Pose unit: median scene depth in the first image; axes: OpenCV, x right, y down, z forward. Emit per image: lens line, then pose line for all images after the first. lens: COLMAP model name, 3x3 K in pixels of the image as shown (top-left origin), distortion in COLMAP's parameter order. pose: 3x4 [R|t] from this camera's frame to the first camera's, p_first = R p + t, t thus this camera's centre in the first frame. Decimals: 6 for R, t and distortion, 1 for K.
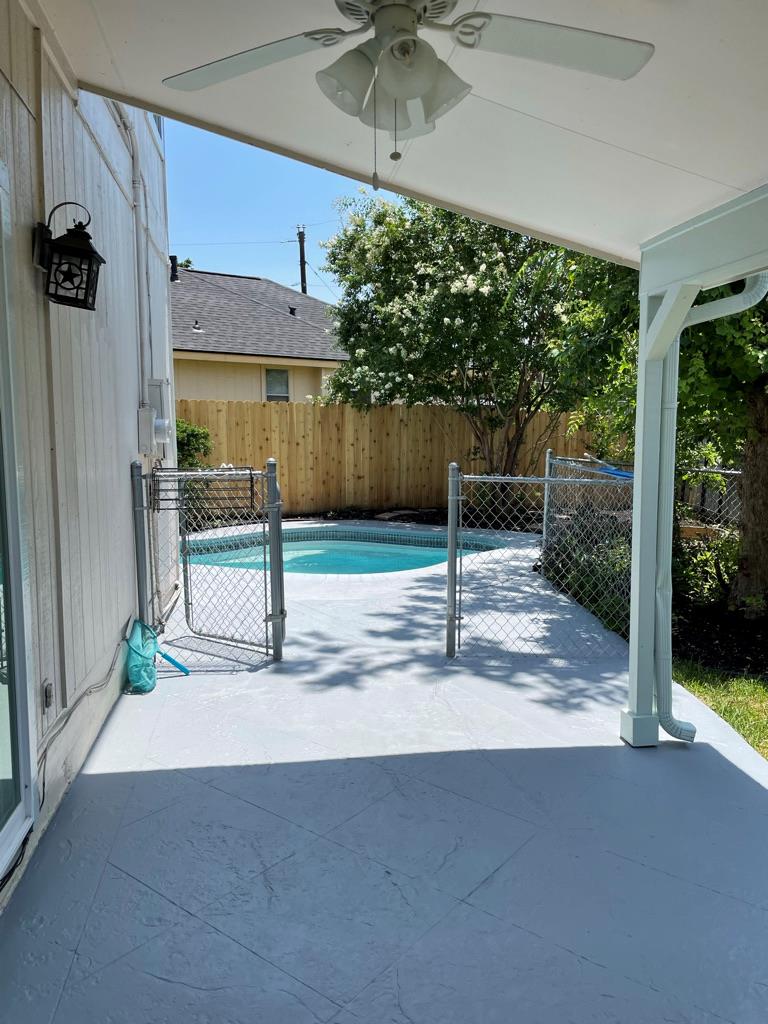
lens RADIAL K [[786.9, 0, 399.7], [0, 786.9, 527.7], [0, 0, 1]] dist [0.047428, -0.092783]
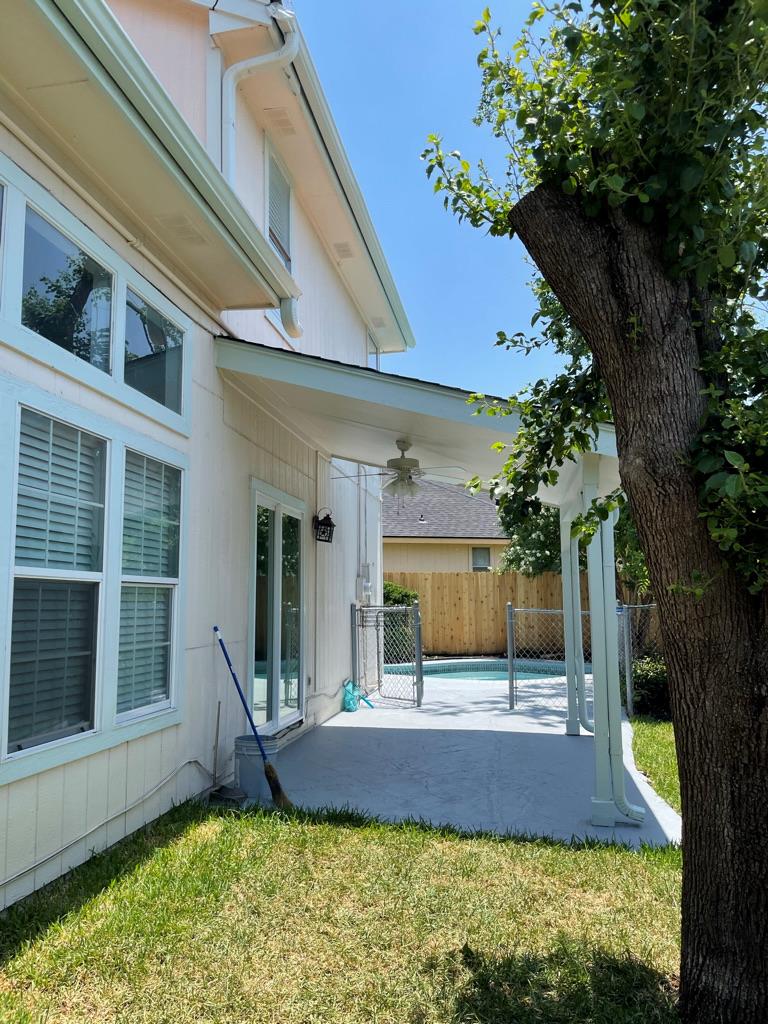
lens RADIAL K [[786.9, 0, 384.7], [0, 786.9, 511.4], [0, 0, 1]] dist [0.047428, -0.092783]
pose [[0.944314, -0.048042, -0.325521, 0.172261], [-0.028859, 0.973380, -0.227374, 0.060366], [0.327779, 0.224107, 0.917789, -0.372655]]
